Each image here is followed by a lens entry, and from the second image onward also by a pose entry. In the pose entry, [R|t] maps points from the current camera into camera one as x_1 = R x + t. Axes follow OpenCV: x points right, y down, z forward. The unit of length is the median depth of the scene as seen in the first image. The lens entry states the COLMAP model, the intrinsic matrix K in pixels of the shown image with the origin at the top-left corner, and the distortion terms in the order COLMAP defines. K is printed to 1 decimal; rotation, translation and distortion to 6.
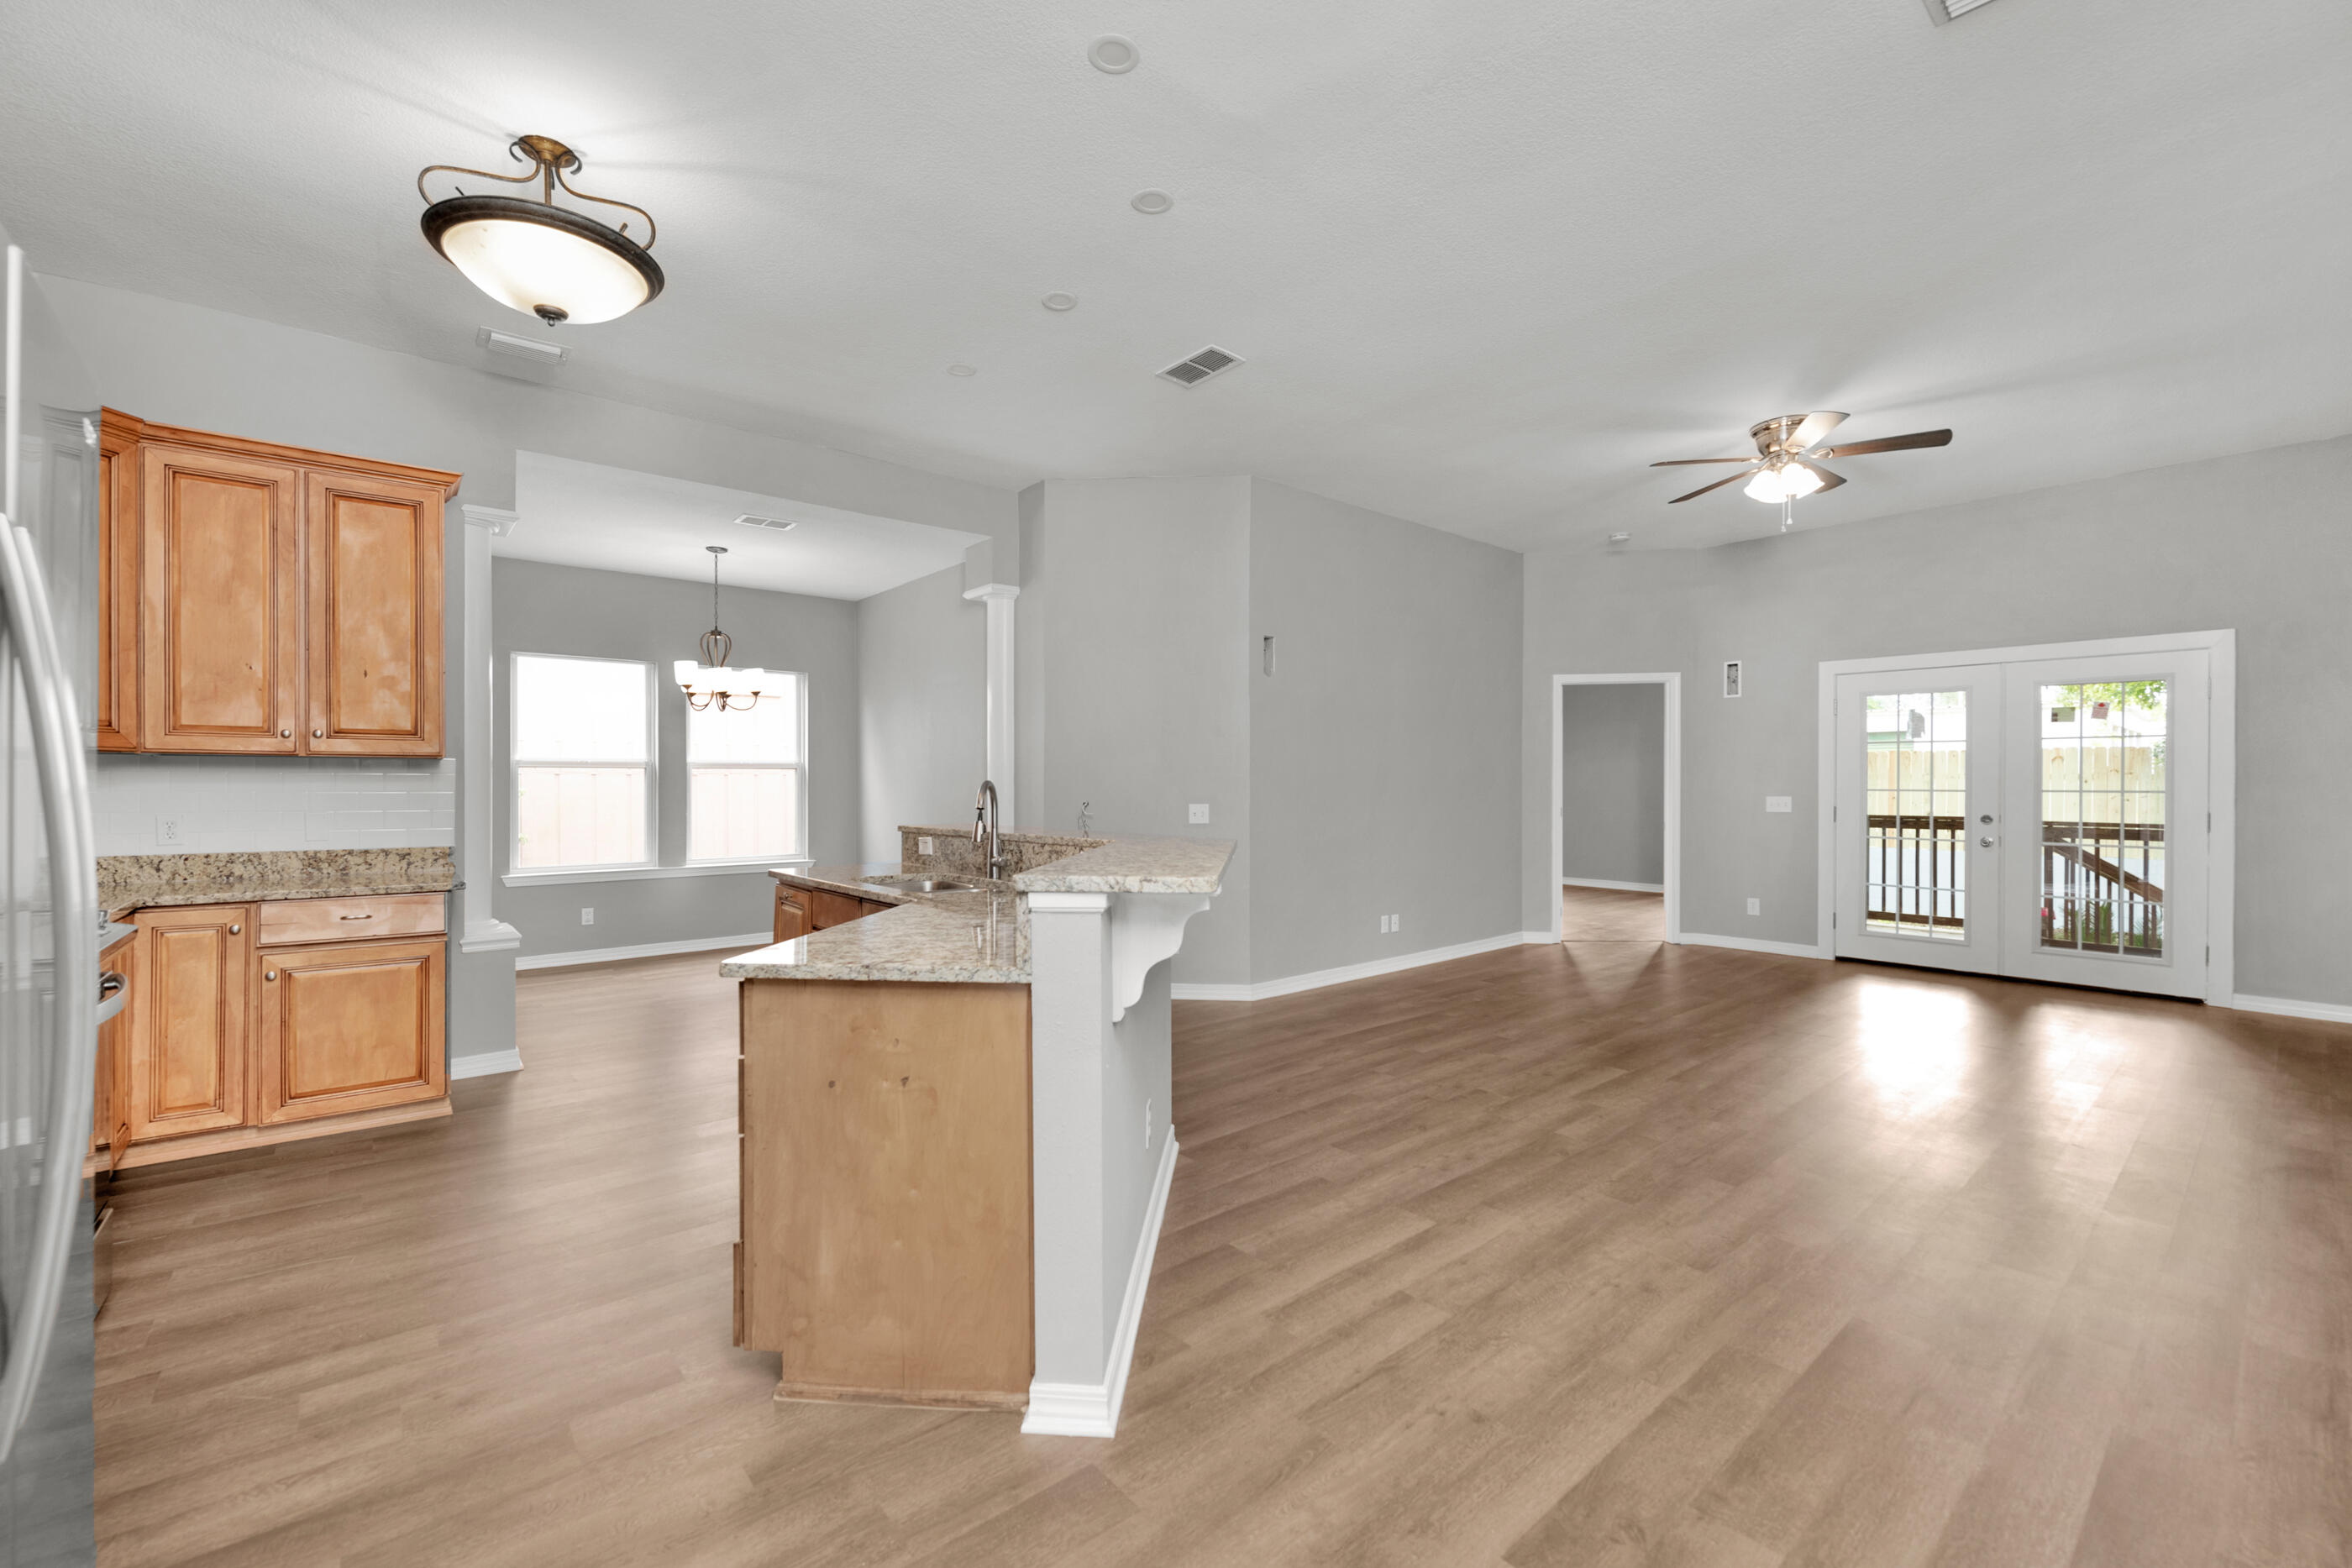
lens RADIAL K [[979.3, 0, 1151.7], [0, 979.3, 796.8], [0, 0, 1]] dist [0.000017, -0.003365]
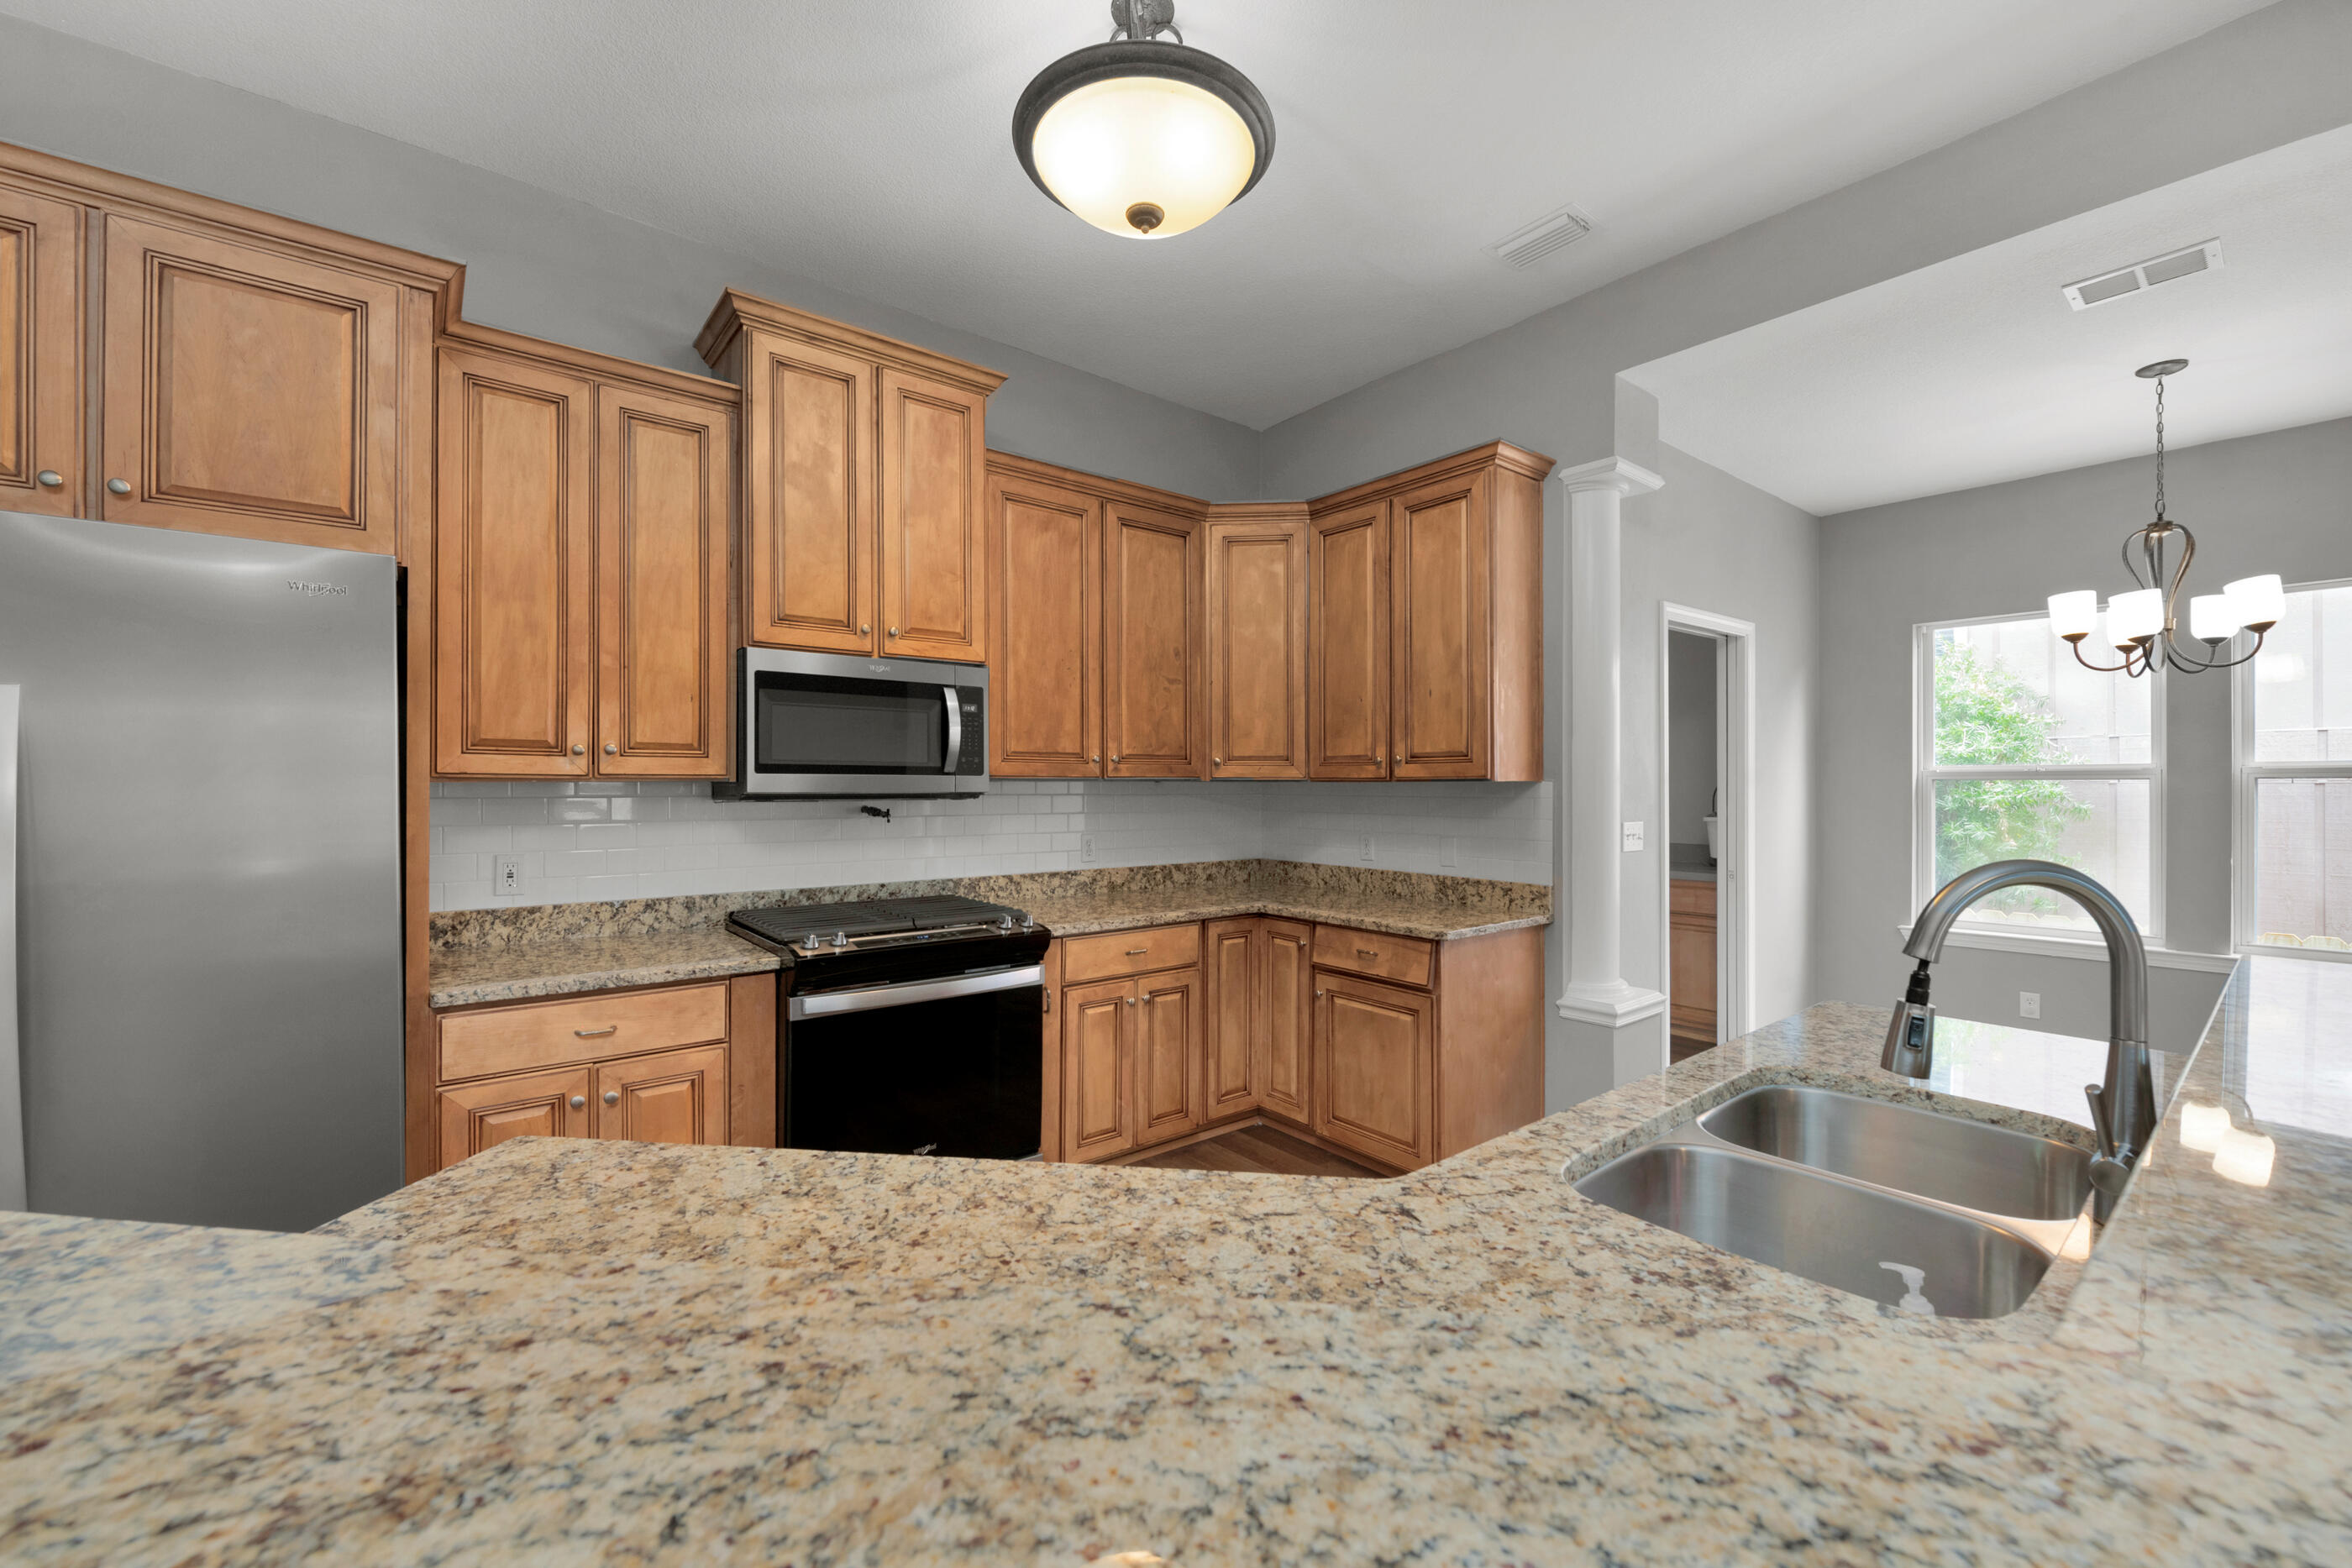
lens RADIAL K [[932.8, 0, 1180.4], [0, 932.8, 794.8], [0, 0, 1]] dist [-0.002403, -0.001418]
pose [[0.012217, 0.006516, -0.999904, 0.083066], [-0.011560, 0.999913, 0.006375, -0.030262], [0.999859, 0.011481, 0.012292, 0.709722]]
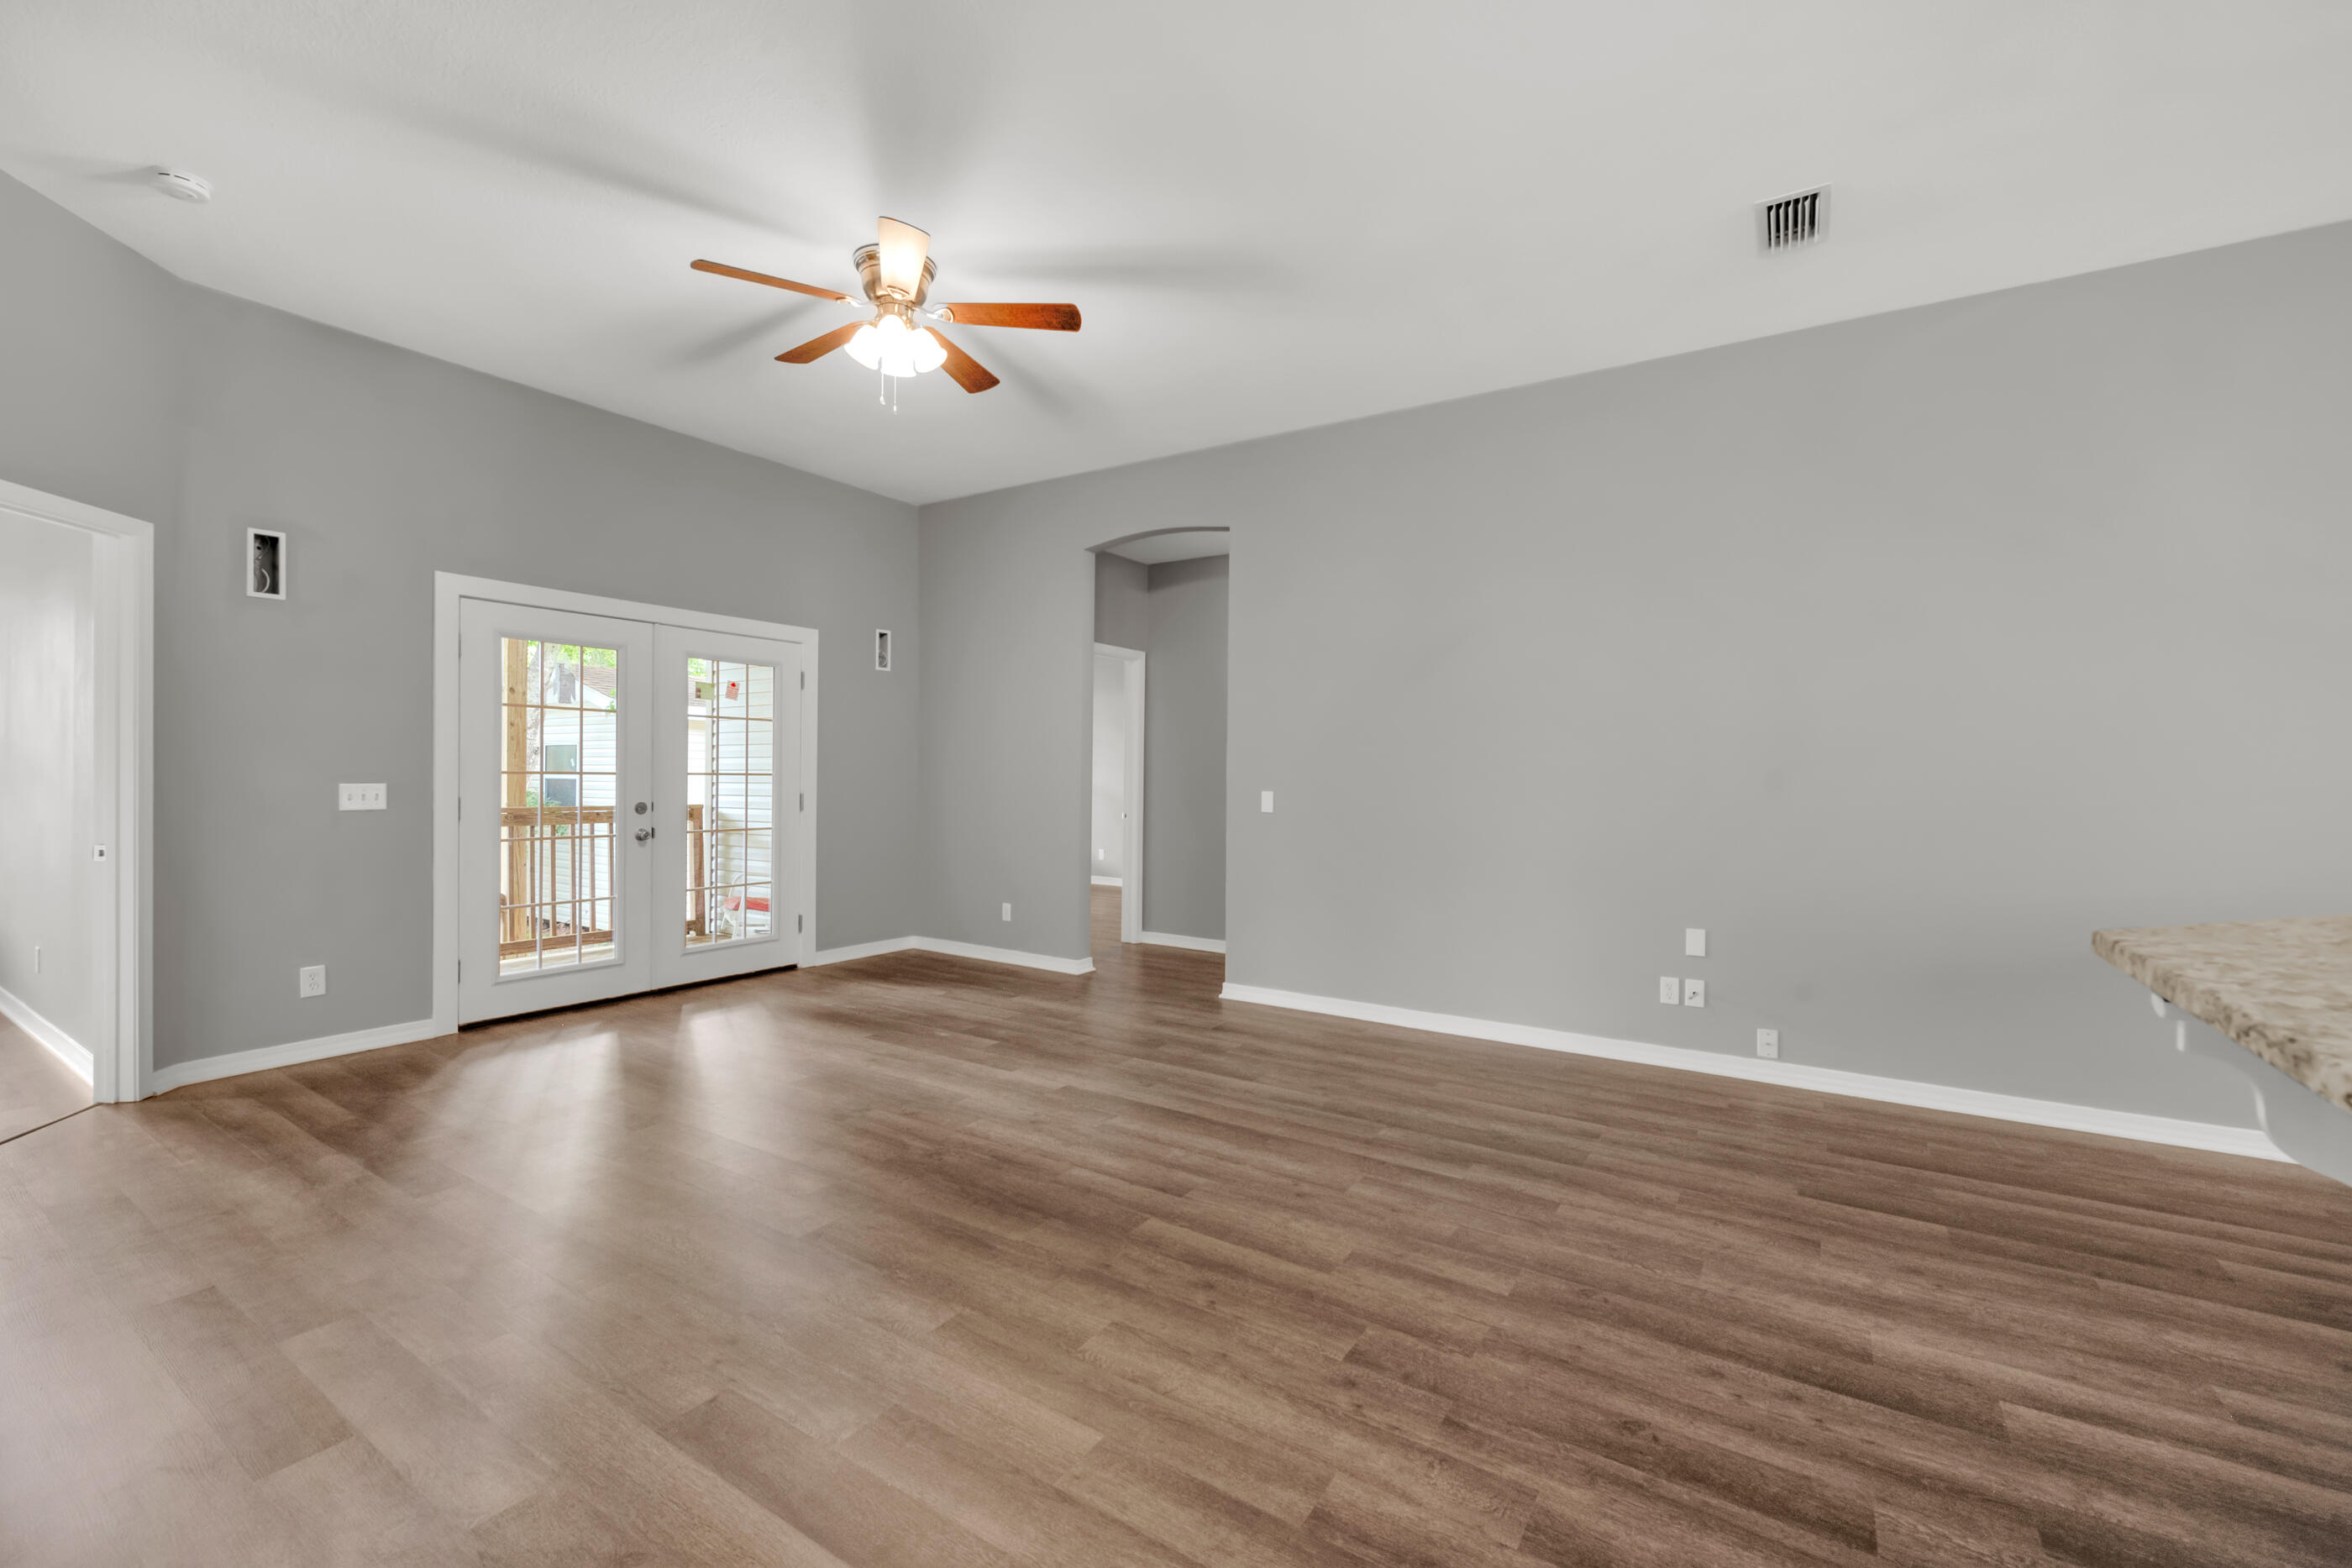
lens RADIAL K [[979.3, 0, 1192.1], [0, 979.3, 776.7], [0, 0, 1]] dist [0.000017, -0.003365]
pose [[-0.320261, -0.007320, 0.947301, -0.126534], [0.003943, 0.999951, 0.009060, -0.013058], [-0.947321, 0.006637, -0.320217, 1.234133]]
